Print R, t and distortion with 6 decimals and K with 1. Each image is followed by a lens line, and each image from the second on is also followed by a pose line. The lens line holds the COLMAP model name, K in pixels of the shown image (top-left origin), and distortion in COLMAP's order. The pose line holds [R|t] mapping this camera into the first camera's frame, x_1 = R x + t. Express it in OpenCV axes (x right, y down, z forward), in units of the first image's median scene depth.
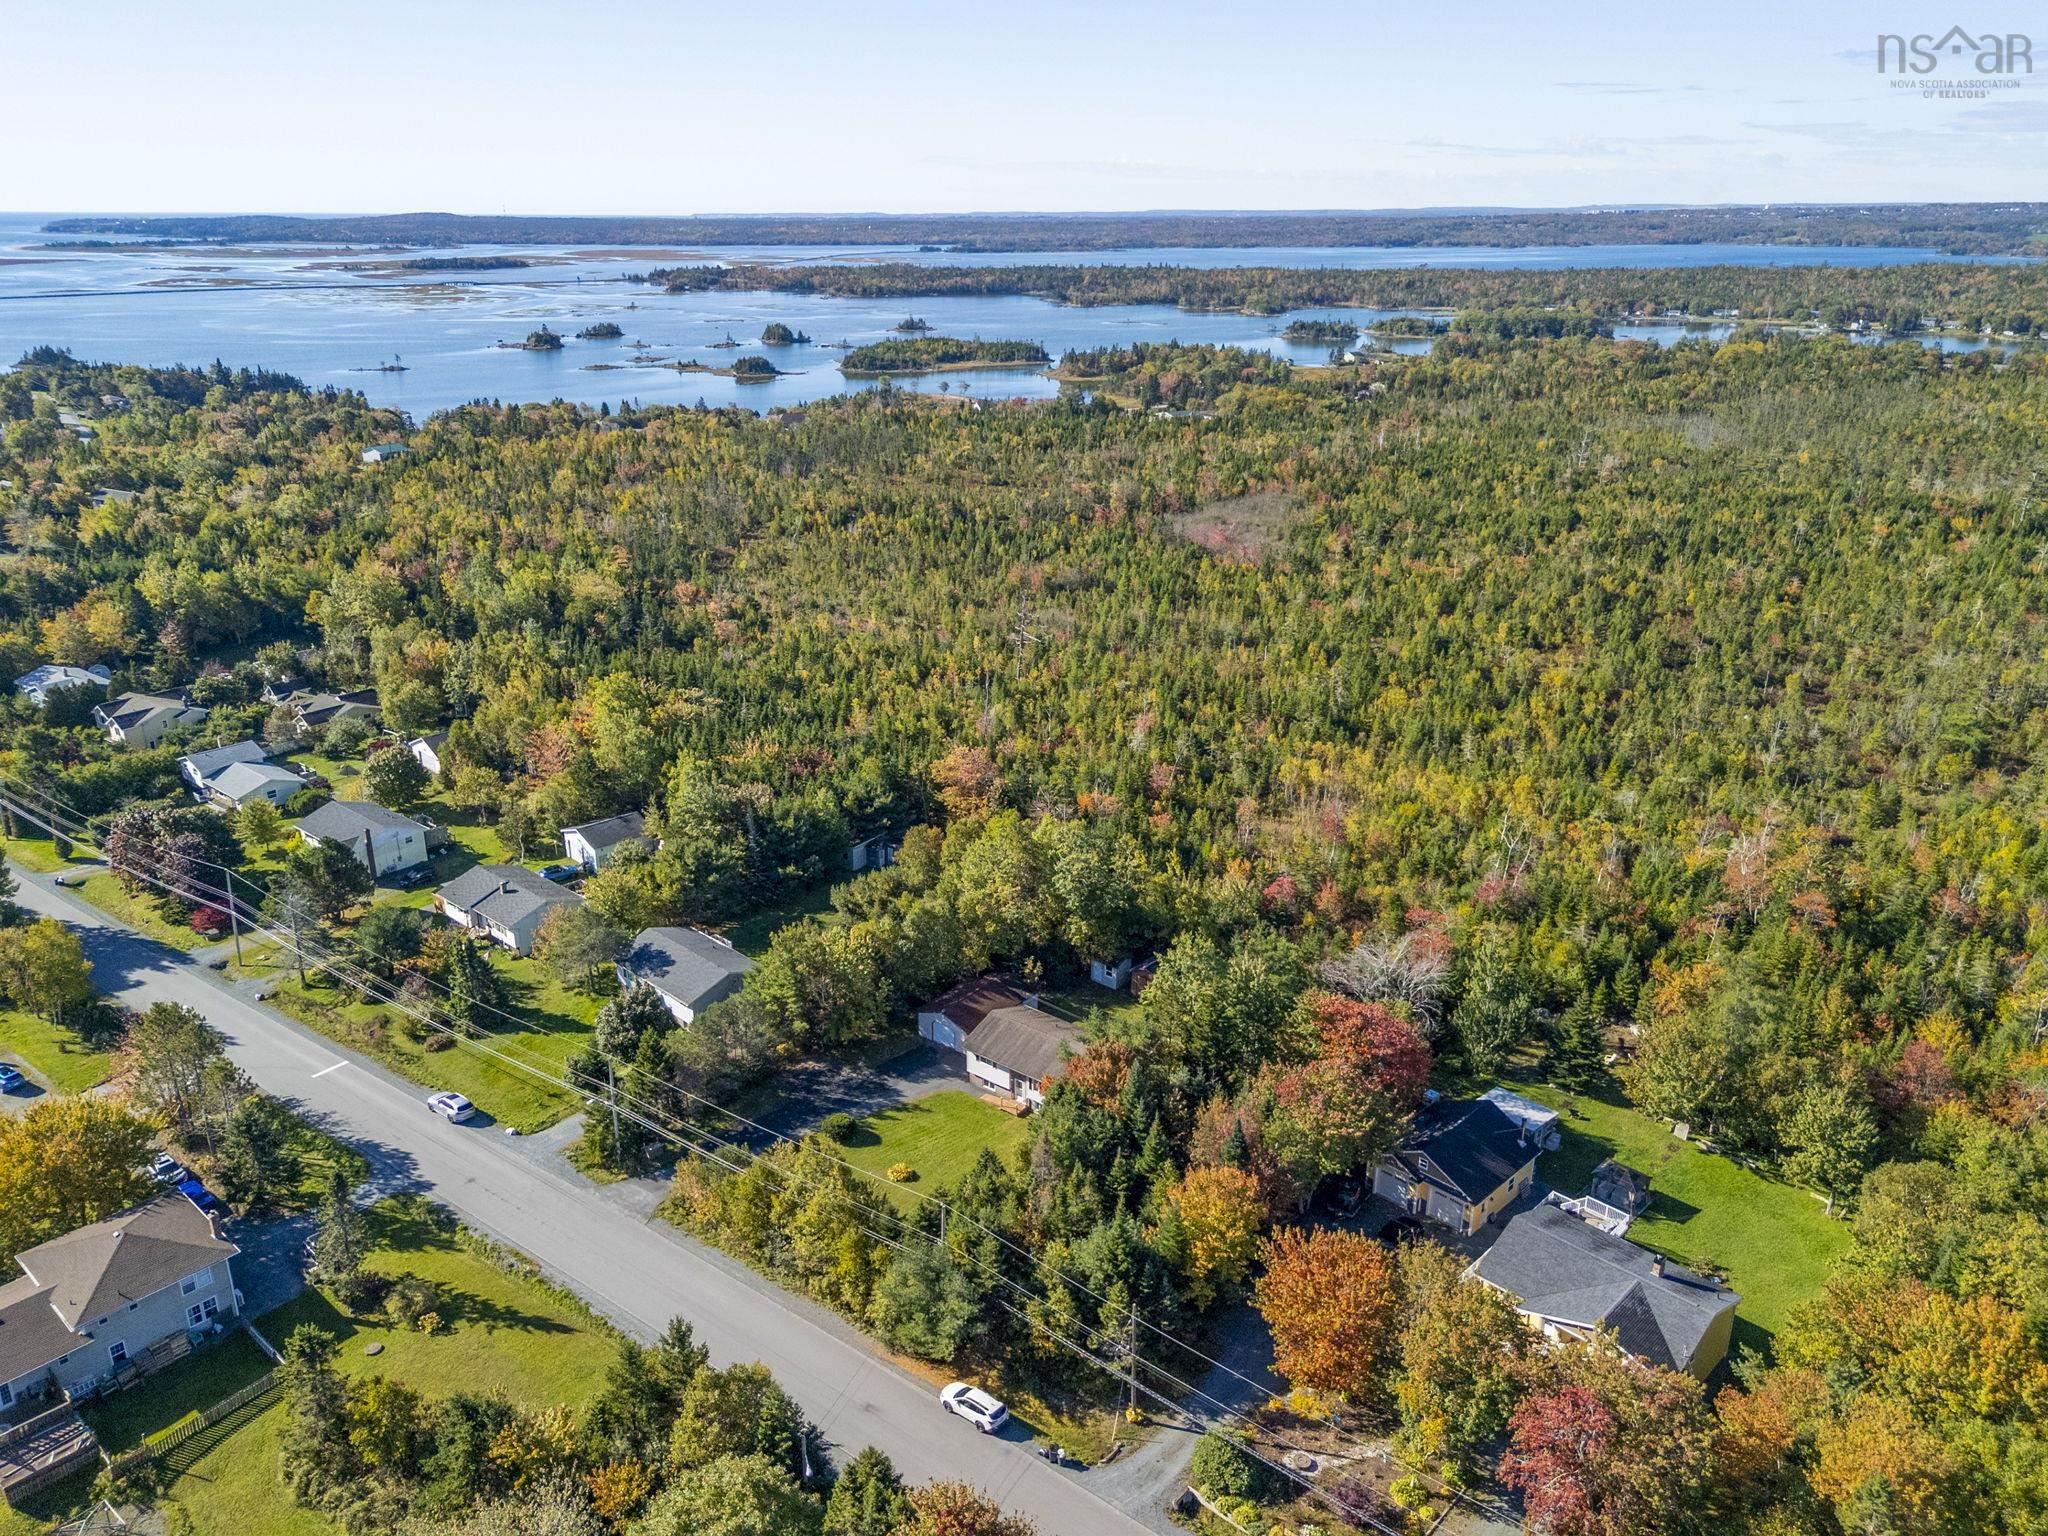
lens RADIAL K [[1503.2, 0, 1016.8], [0, 1503.2, 768.7], [0, 0, 1]] dist [0.049117, -0.035936]
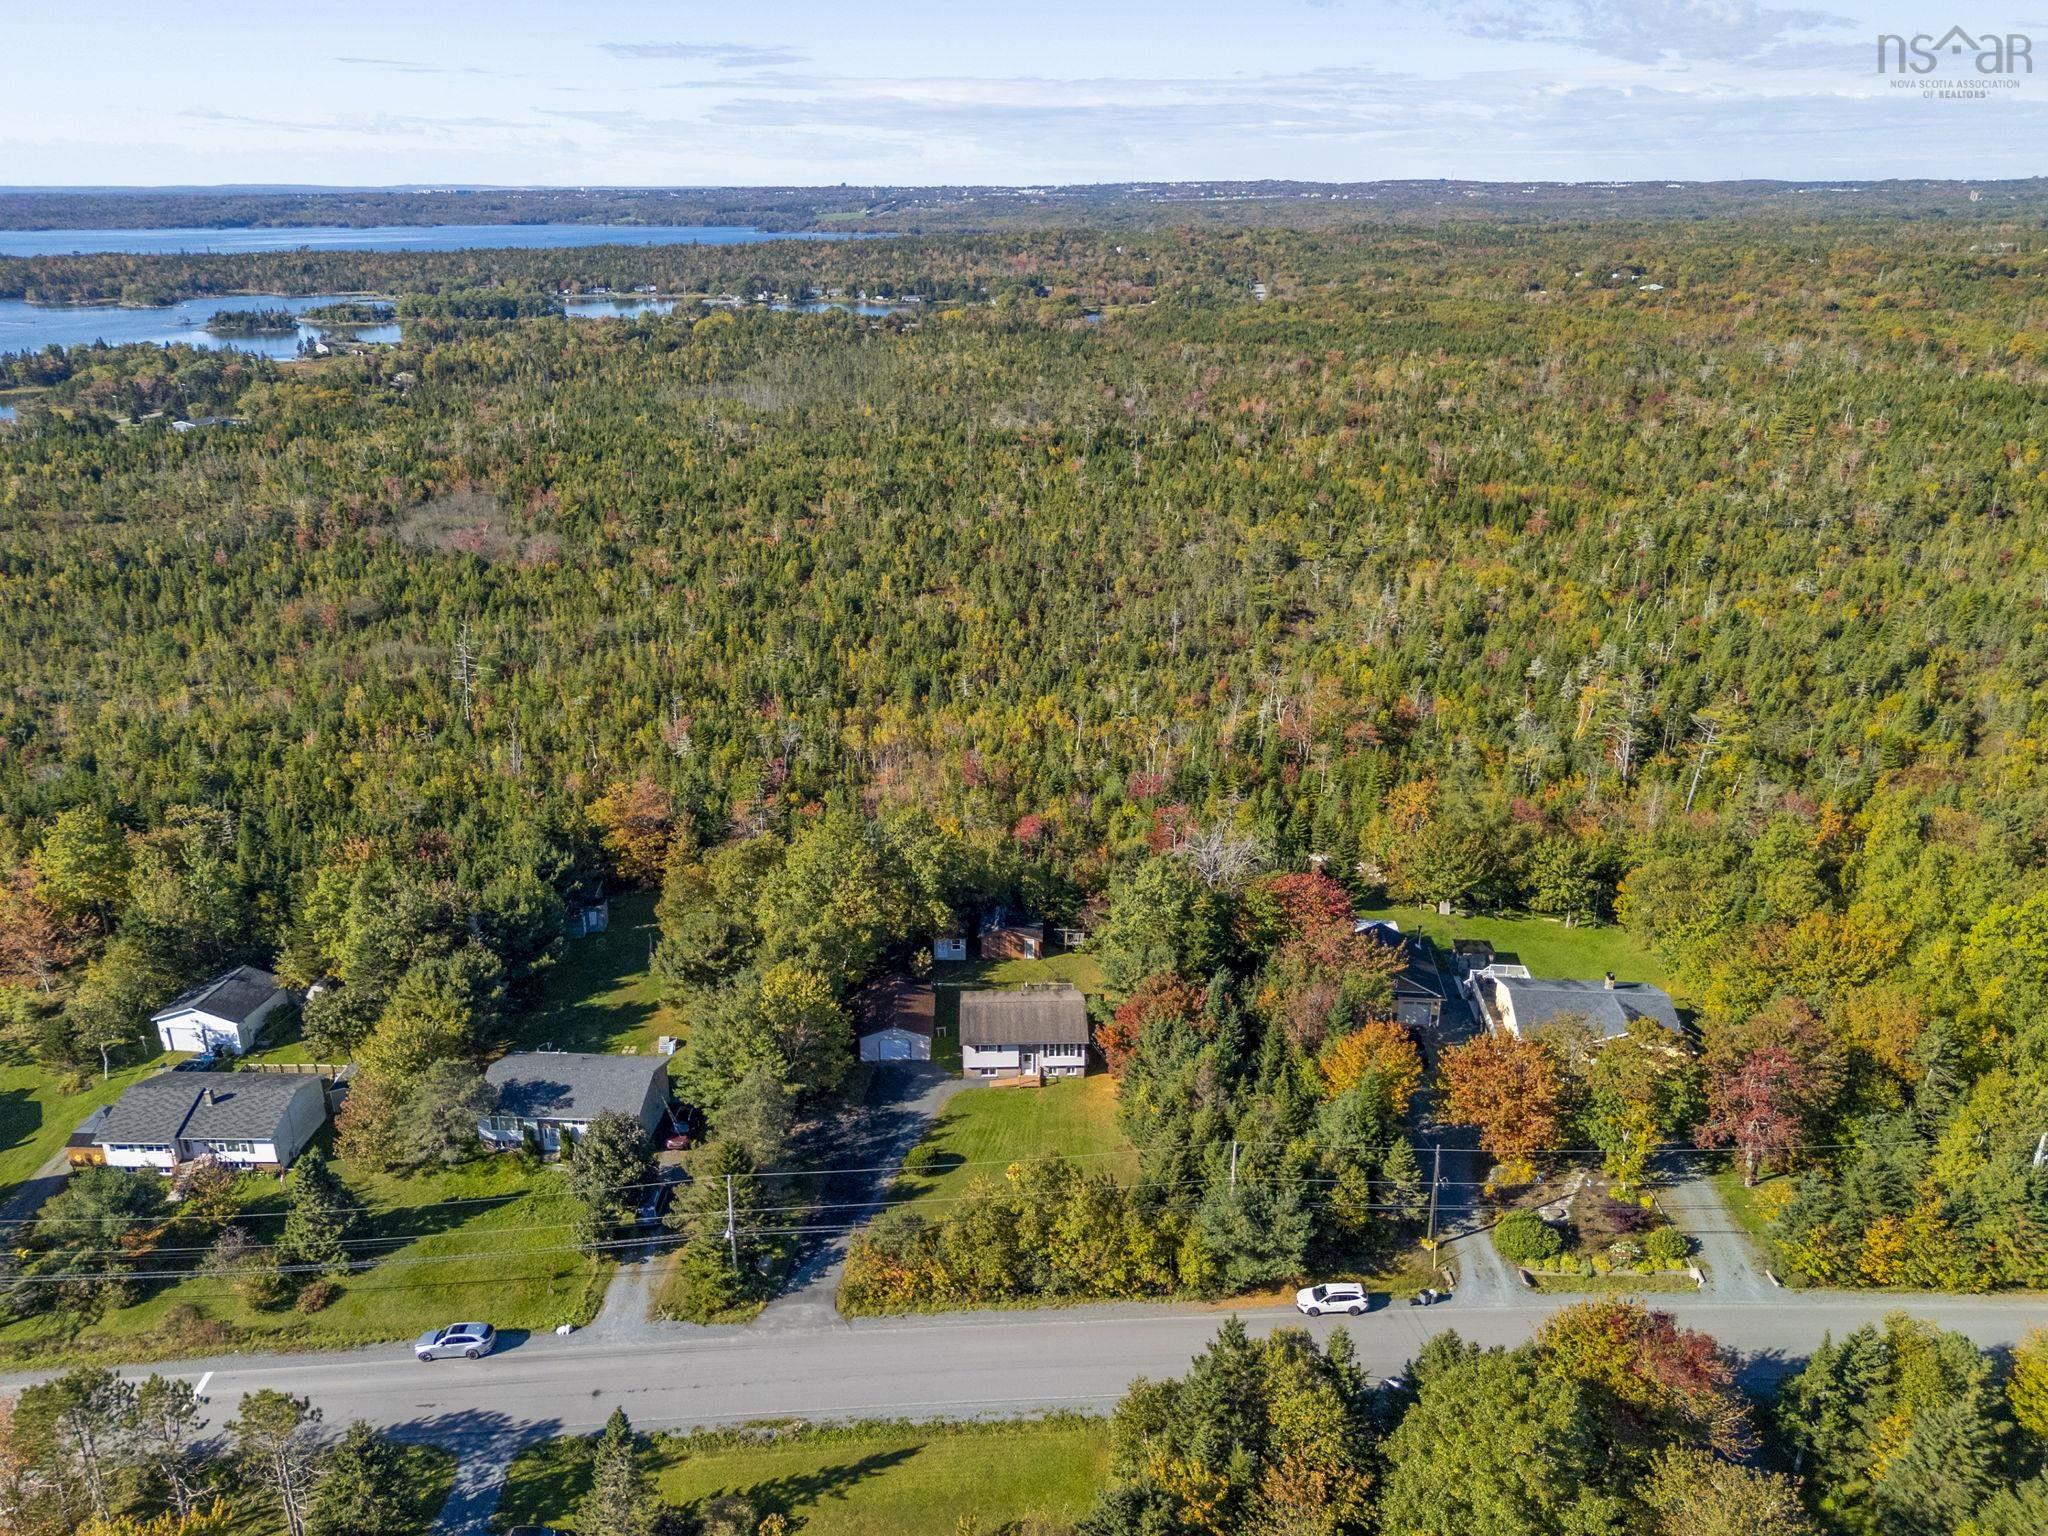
lens RADIAL K [[1503.2, 0, 1021.5], [0, 1503.2, 771.5], [0, 0, 1]] dist [0.049117, -0.035936]
pose [[0.764872, -0.233944, 0.600201, -0.489400], [0.226101, 0.969944, 0.089927, -0.060261], [-0.603199, 0.066924, 0.794778, 0.159577]]
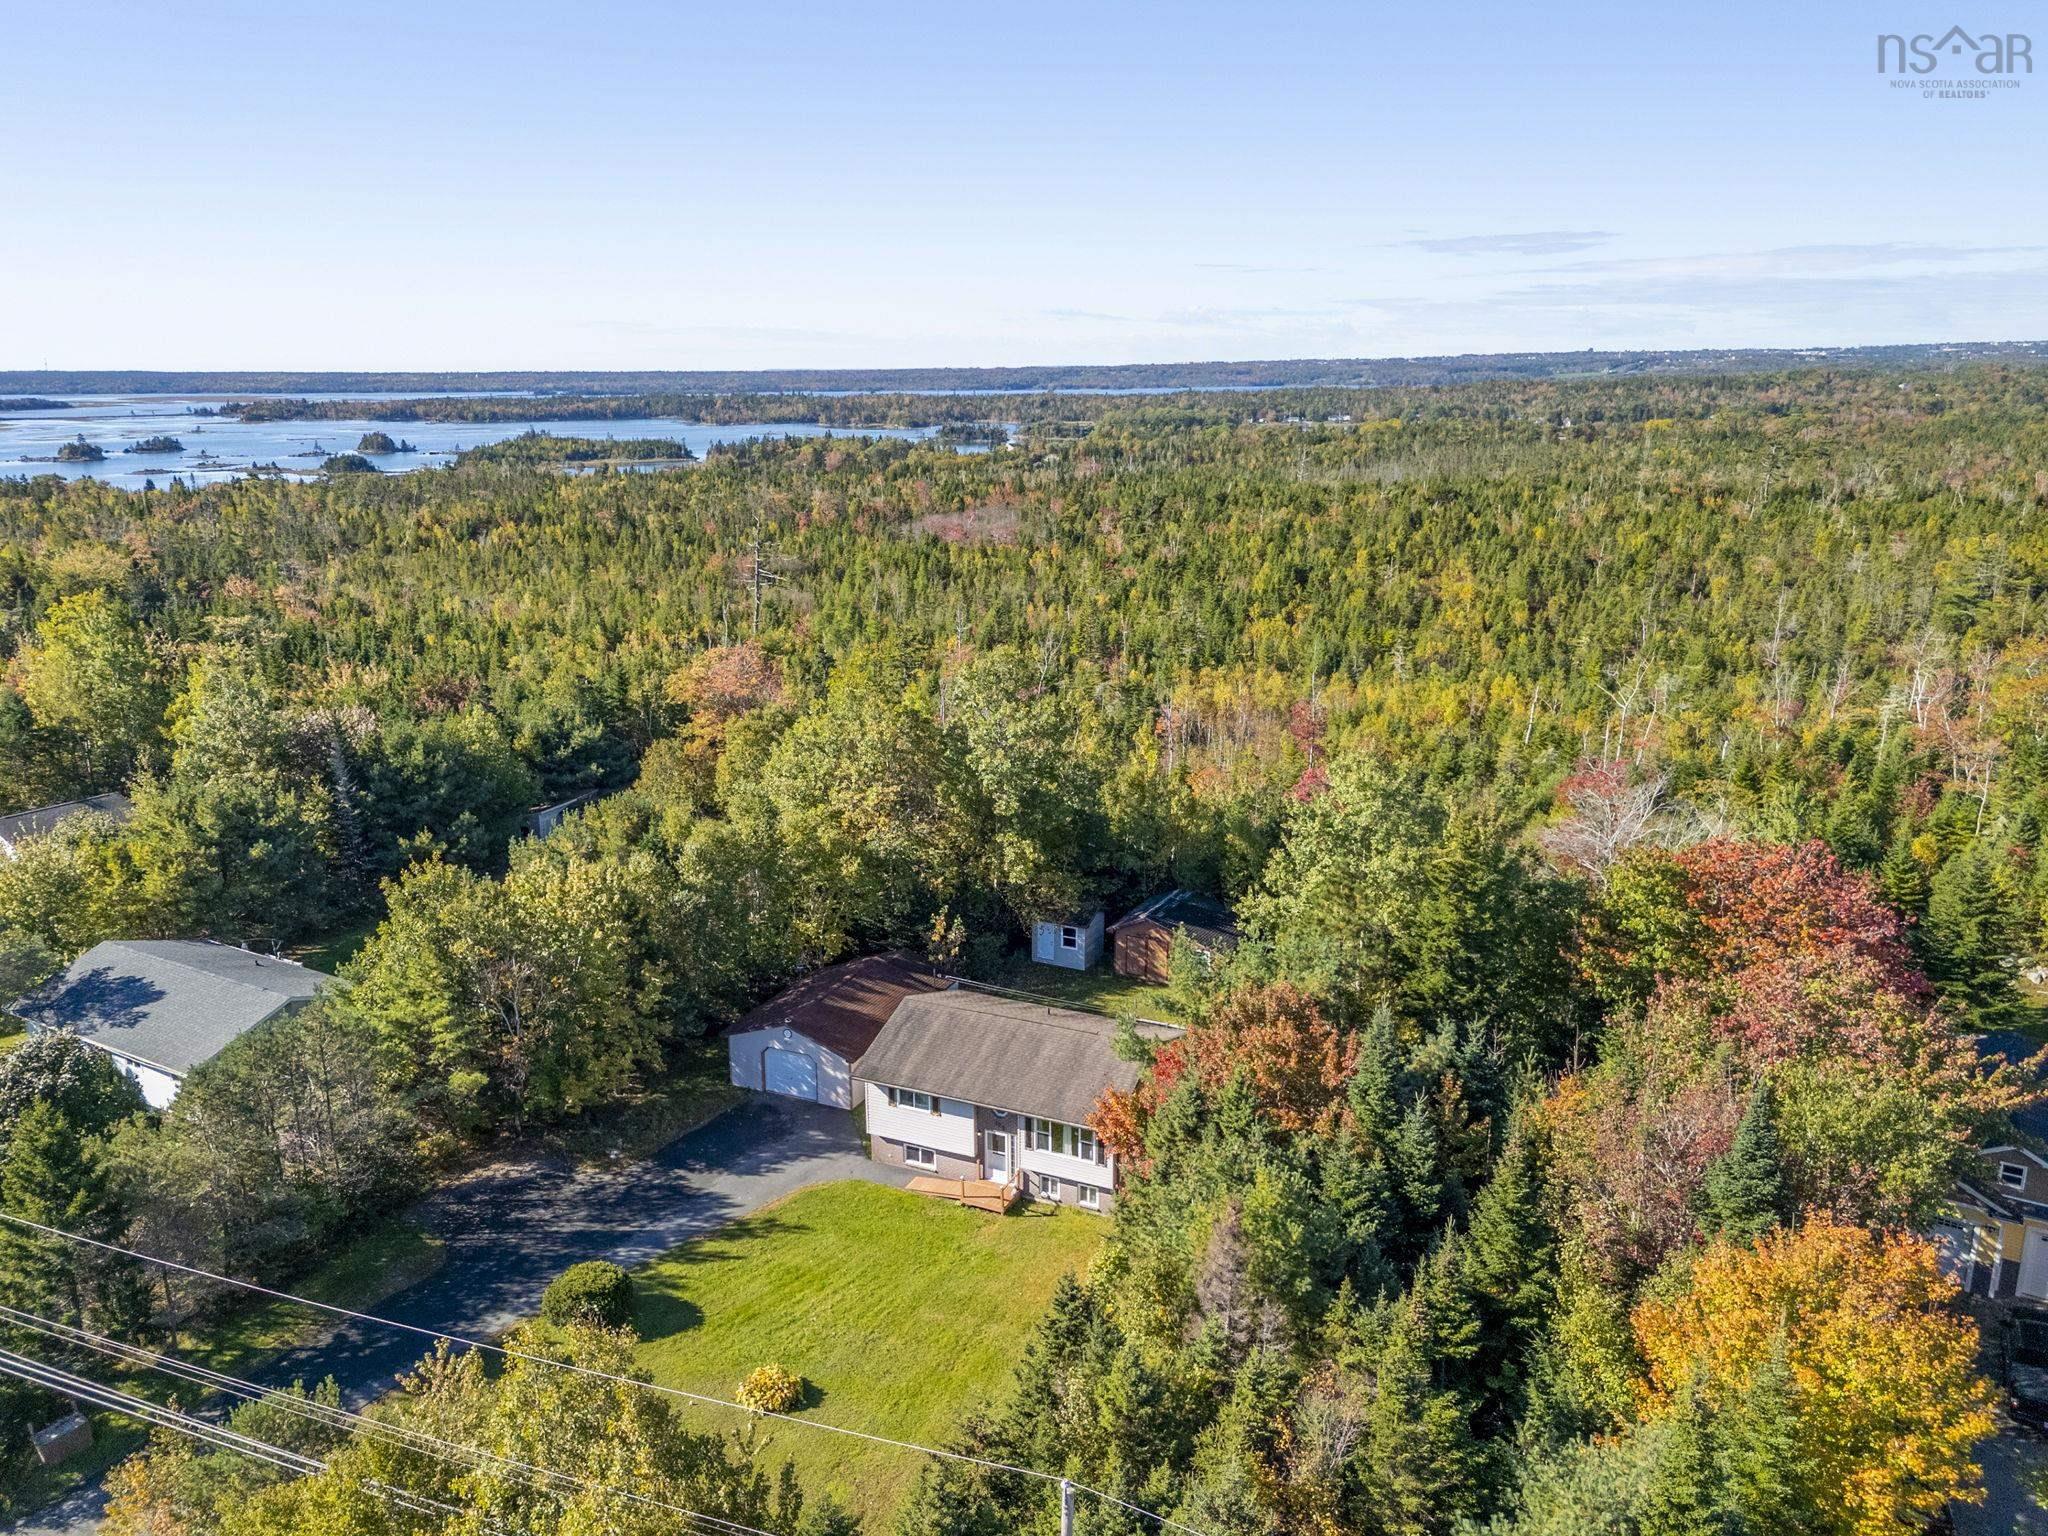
lens RADIAL K [[1503.2, 0, 1032.6], [0, 1503.2, 809.8], [0, 0, 1]] dist [0.049117, -0.035936]
pose [[0.969231, -0.072389, 0.235269, -0.074879], [0.088132, 0.994471, -0.057090, 0.119379], [-0.229836, 0.076068, 0.970252, 0.480895]]
